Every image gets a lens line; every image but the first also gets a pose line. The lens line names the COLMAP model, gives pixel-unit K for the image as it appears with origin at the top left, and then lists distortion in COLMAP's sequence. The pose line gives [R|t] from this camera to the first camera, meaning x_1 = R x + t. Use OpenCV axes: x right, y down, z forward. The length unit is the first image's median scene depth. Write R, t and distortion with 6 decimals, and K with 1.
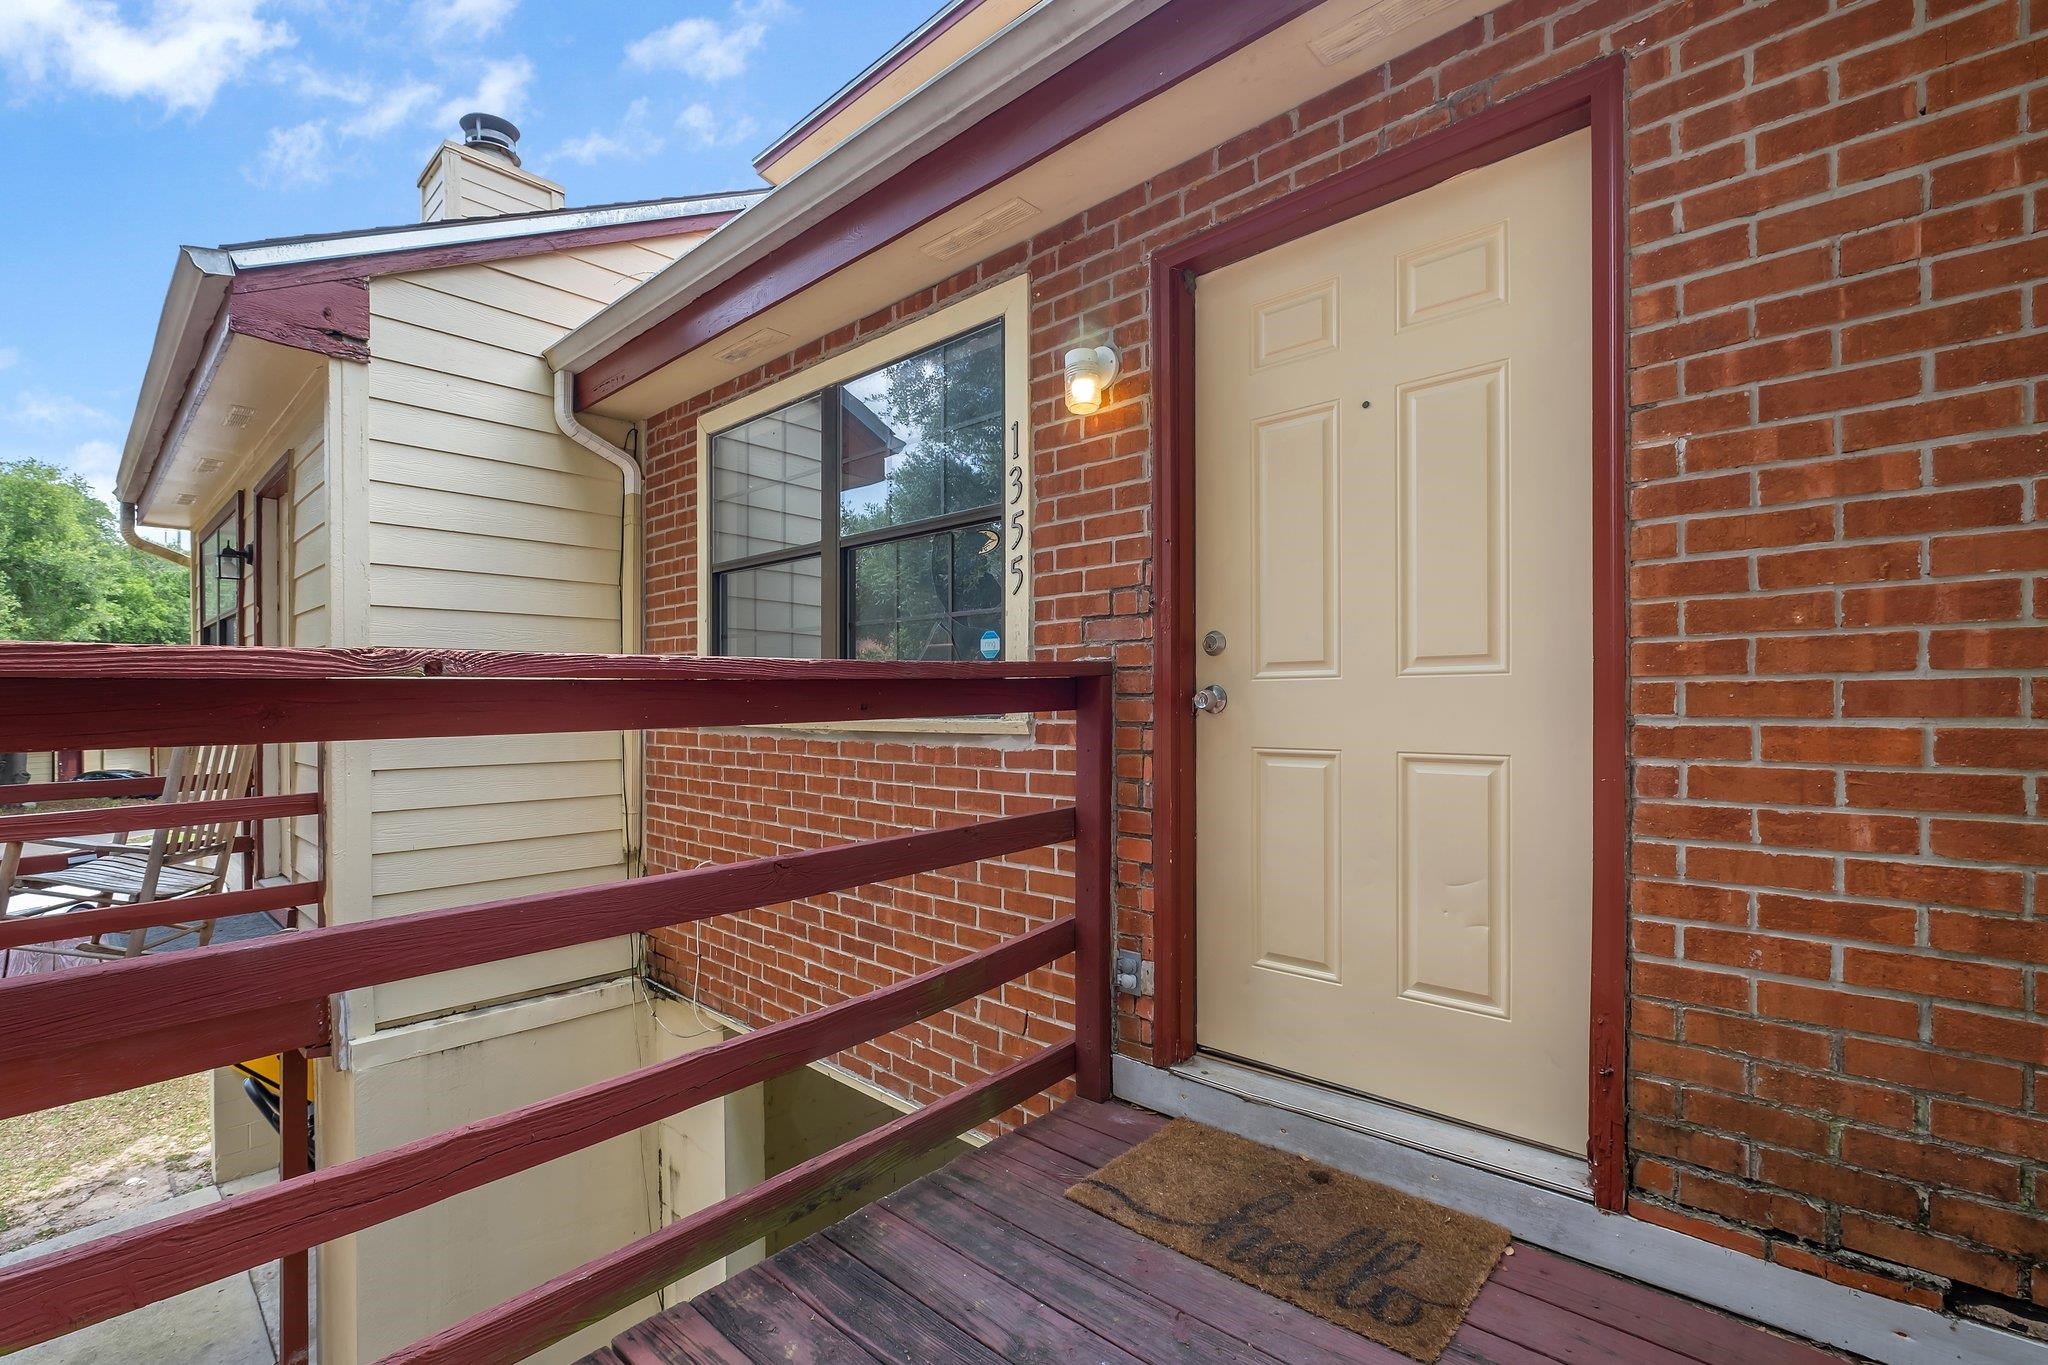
lens RADIAL K [[890.9, 0, 1008.6], [0, 890.9, 700.9], [0, 0, 1]] dist [-0.007224, 0.001354]
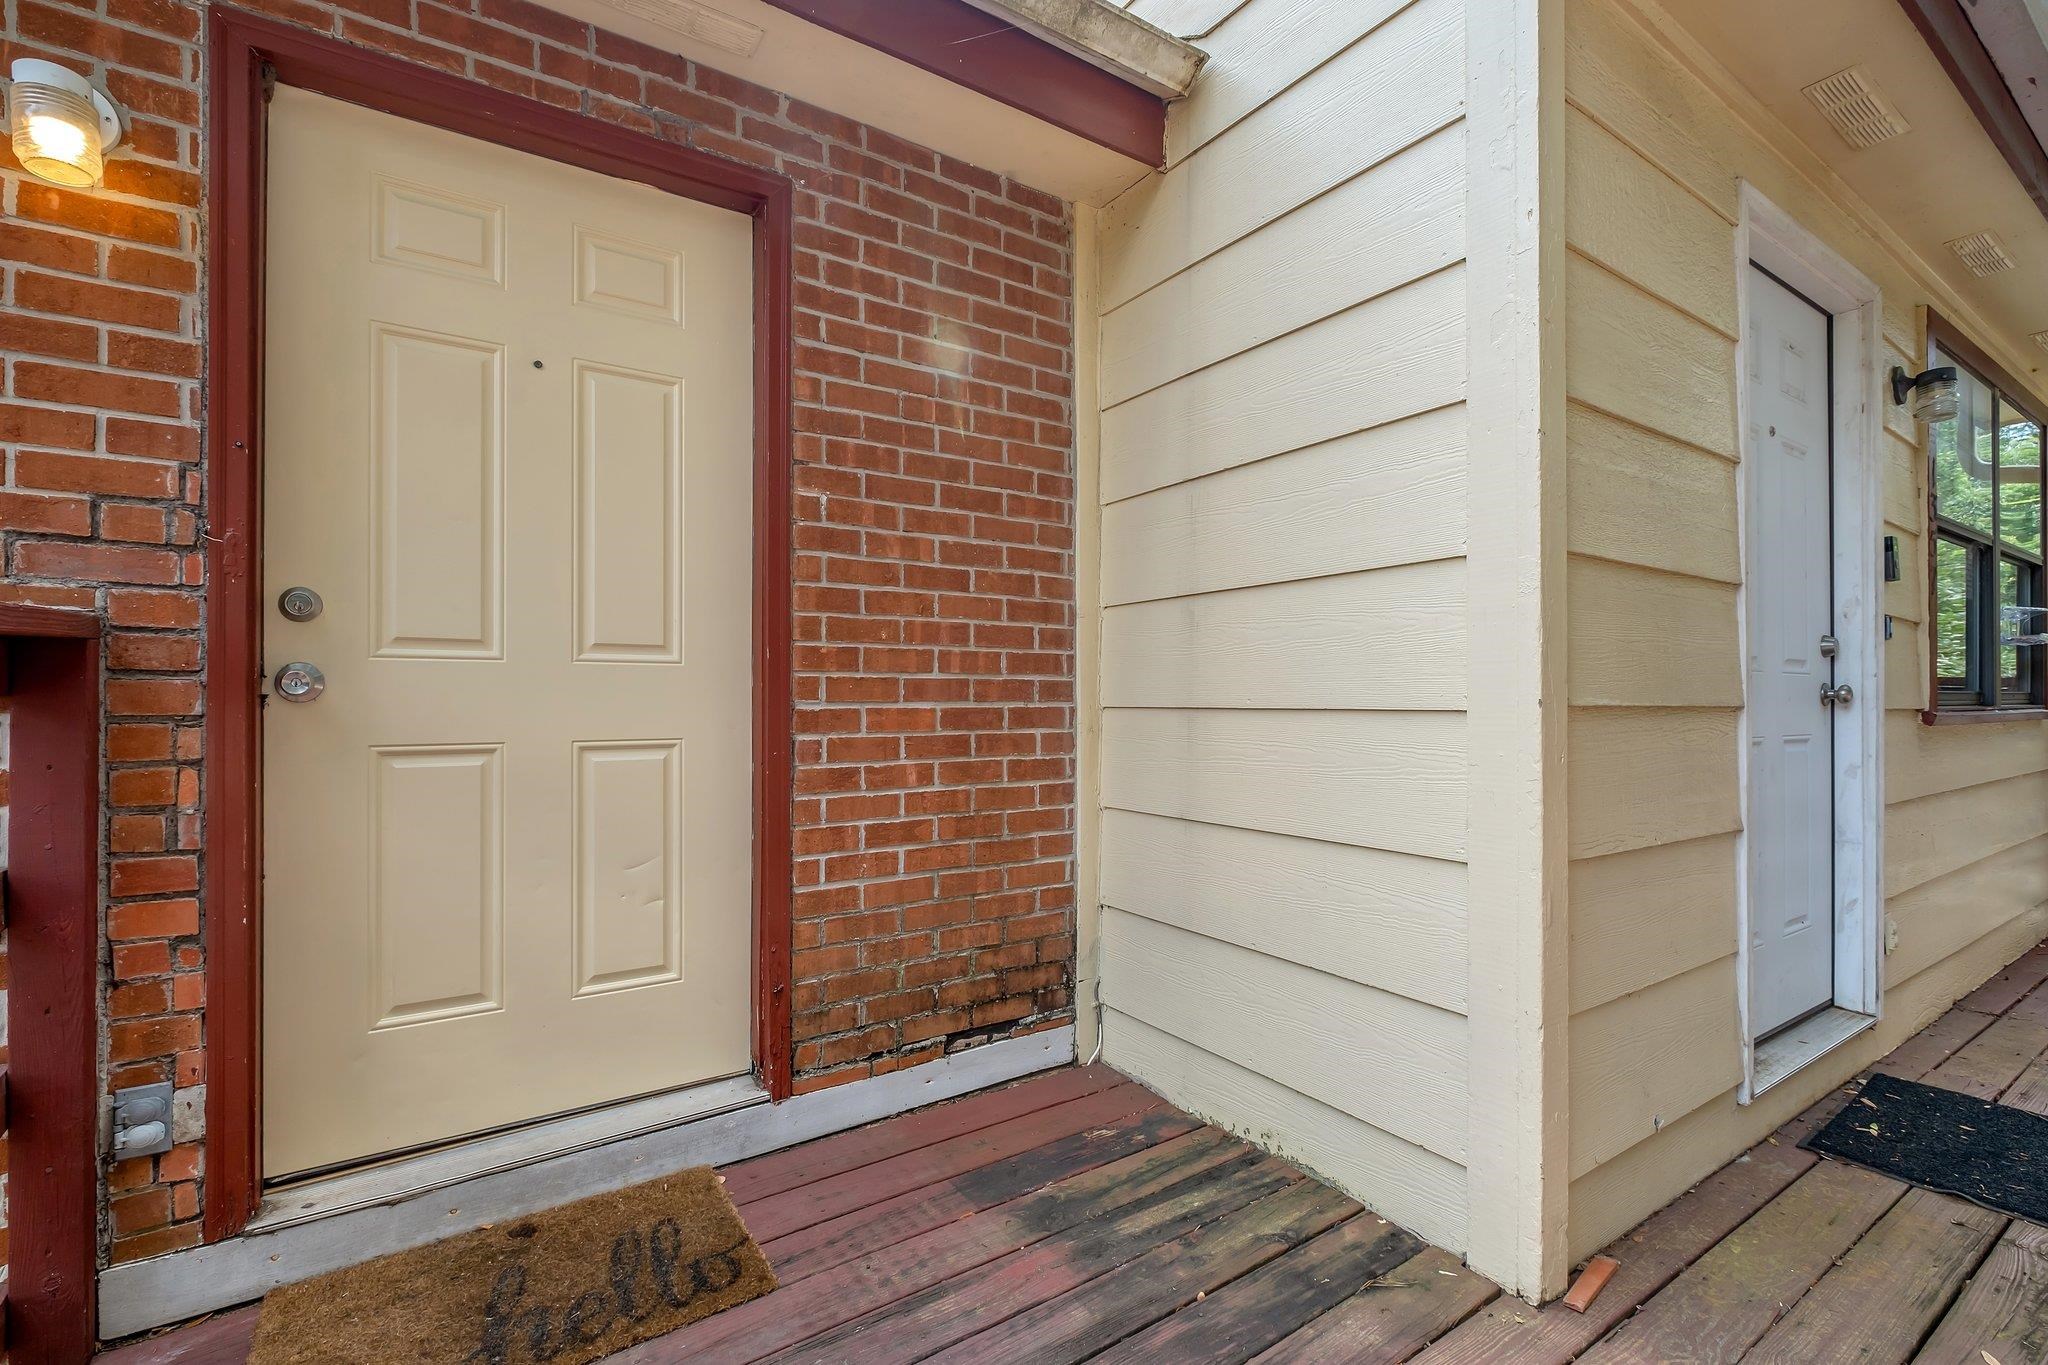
lens RADIAL K [[890.9, 0, 1008.0], [0, 890.9, 686.0], [0, 0, 1]] dist [-0.007224, 0.001354]
pose [[0.245060, 0.016519, 0.969367, -0.448122], [-0.006444, 0.999860, -0.015410, 0.011948], [-0.969487, -0.002470, 0.245132, 0.376844]]
